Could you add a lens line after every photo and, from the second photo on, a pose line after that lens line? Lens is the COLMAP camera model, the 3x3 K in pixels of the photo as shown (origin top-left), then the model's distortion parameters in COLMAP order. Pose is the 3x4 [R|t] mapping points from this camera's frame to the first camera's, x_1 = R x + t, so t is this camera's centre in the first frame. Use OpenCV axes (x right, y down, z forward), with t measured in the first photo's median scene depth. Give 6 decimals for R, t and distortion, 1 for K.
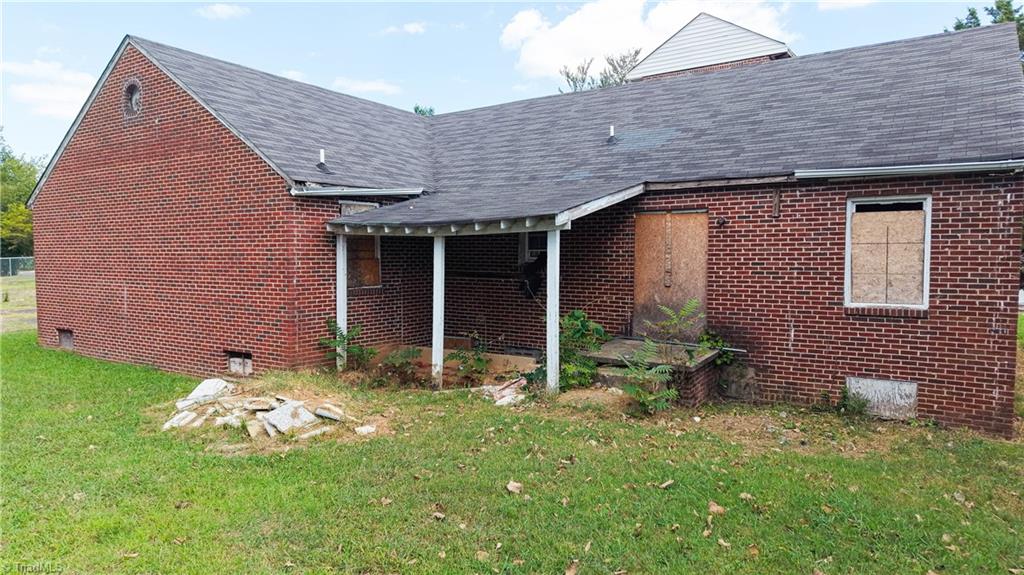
lens RADIAL K [[685.3, 0, 519.8], [0, 685.3, 287.6], [0, 0, 1]] dist [0.020765, -0.024944]
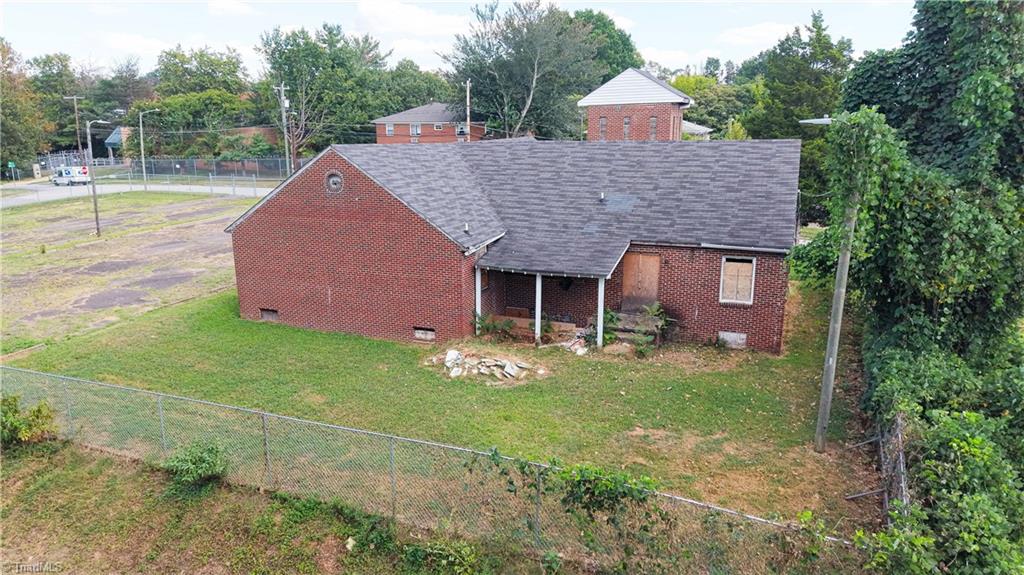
lens RADIAL K [[685.3, 0, 506.2], [0, 685.3, 285.3], [0, 0, 1]] dist [0.020765, -0.024944]
pose [[0.983166, -0.048296, 0.176219, -0.630287], [0.015296, 0.982805, 0.184013, -0.458274], [-0.182076, -0.178220, 0.966999, -1.080842]]
